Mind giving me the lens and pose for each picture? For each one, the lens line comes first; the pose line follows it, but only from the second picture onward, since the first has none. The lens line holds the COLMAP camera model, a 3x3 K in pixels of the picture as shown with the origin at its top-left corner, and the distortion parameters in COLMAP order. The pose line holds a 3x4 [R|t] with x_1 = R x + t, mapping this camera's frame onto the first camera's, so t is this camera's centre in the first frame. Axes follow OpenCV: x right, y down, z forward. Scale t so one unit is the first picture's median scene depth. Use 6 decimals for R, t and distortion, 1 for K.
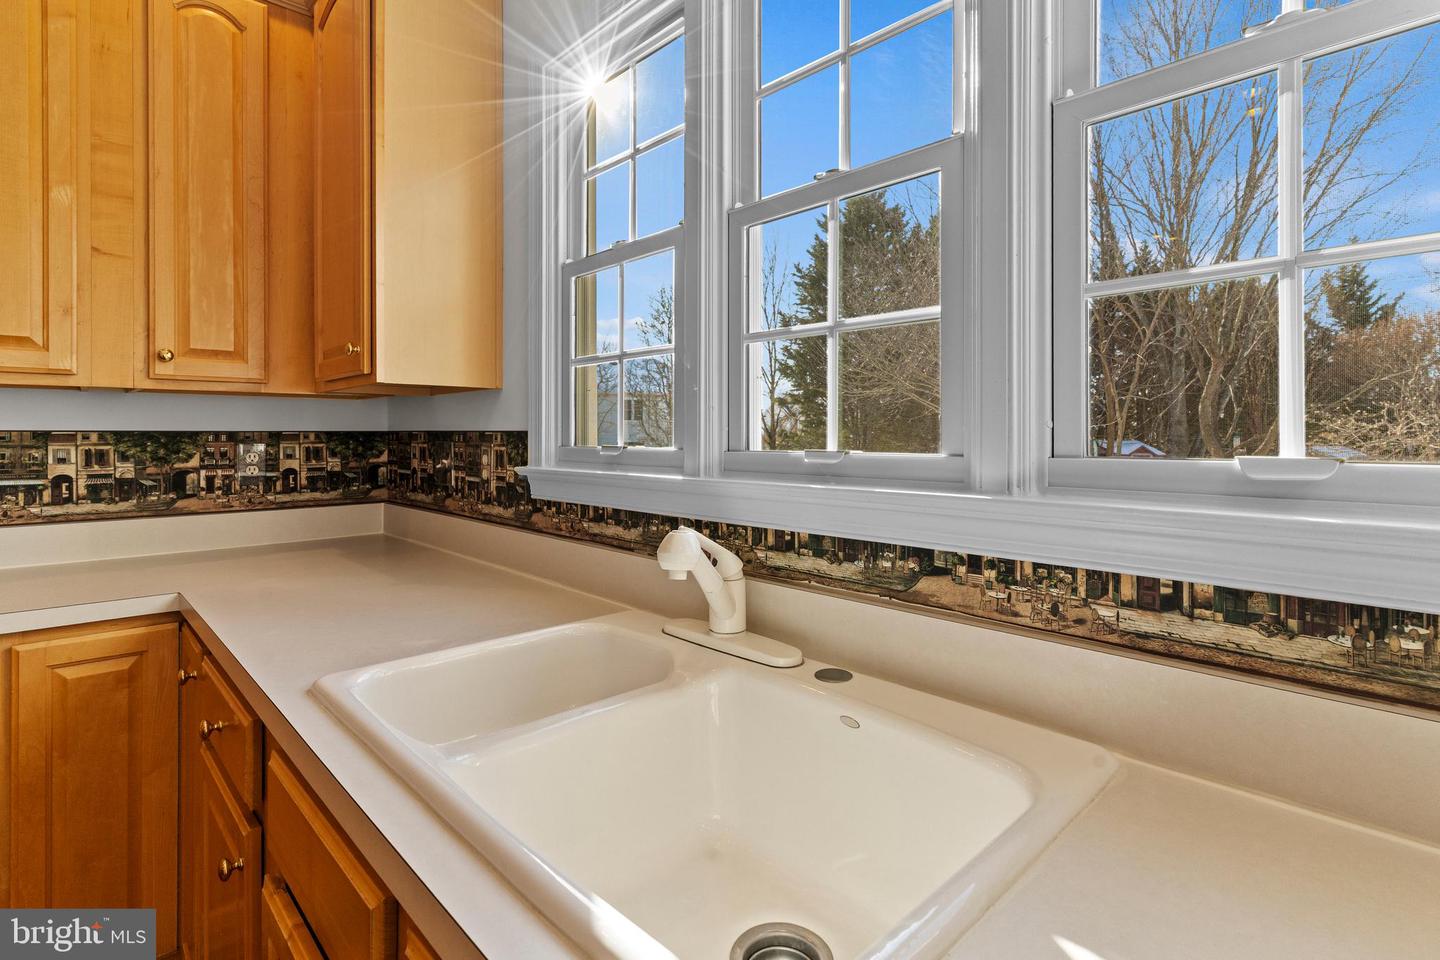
lens RADIAL K [[699.2, 0, 730.2], [0, 699.2, 434.2], [0, 0, 1]] dist [0.011472, -0.002078]
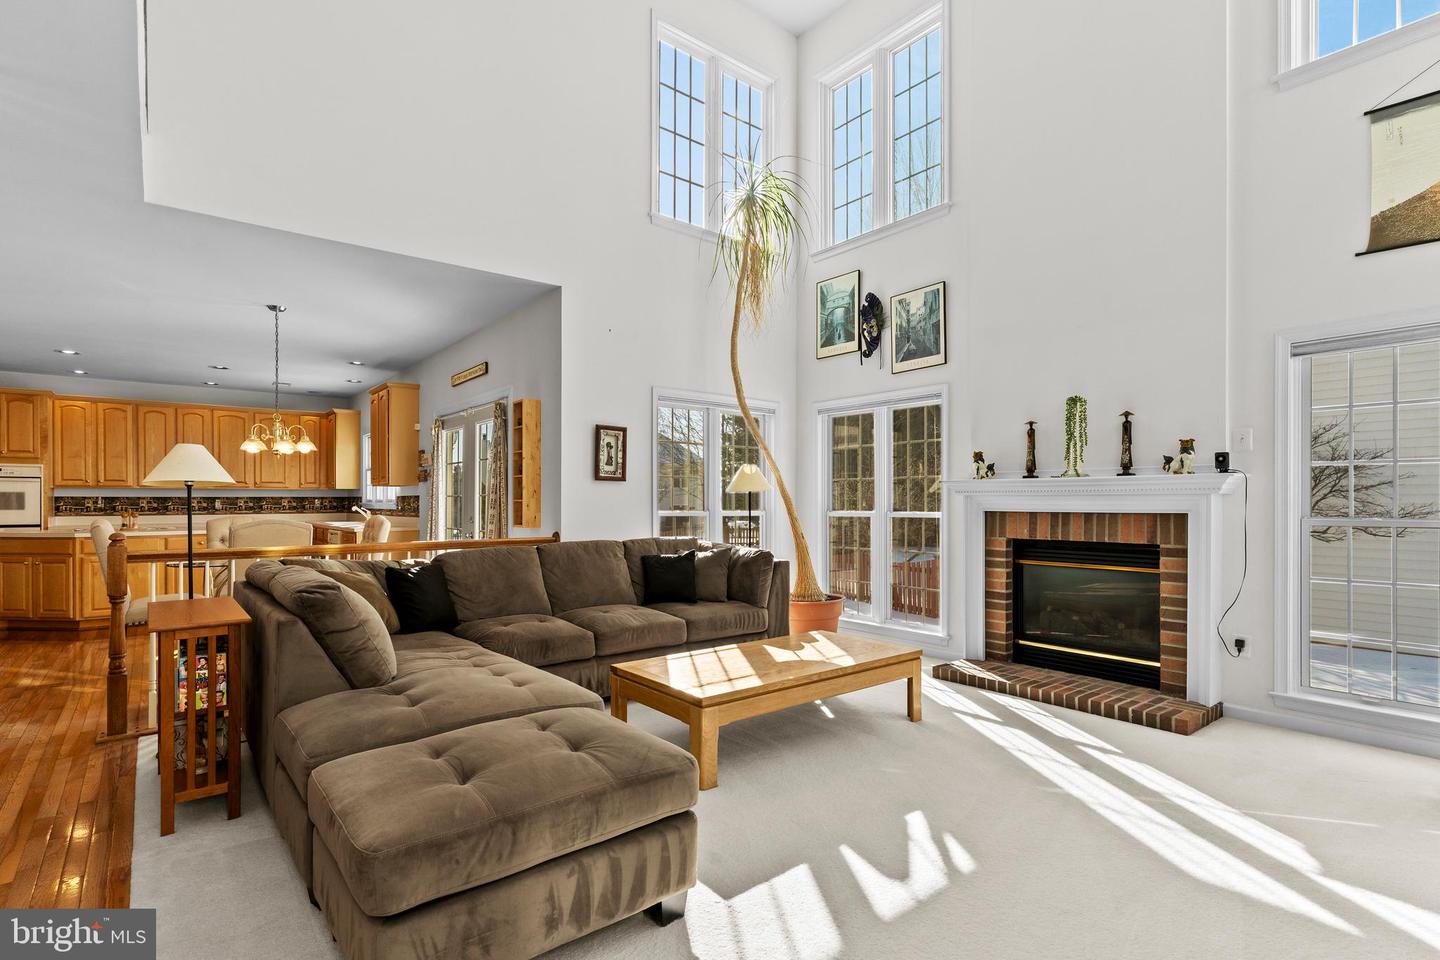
lens RADIAL K [[699.2, 0, 712.7], [0, 699.2, 500.8], [0, 0, 1]] dist [0.011472, -0.002078]
pose [[0.995372, -0.002152, -0.096073, 2.672859], [0.002294, 0.999996, 0.001369, 0.024272], [0.096069, -0.001583, 0.995373, -3.804892]]
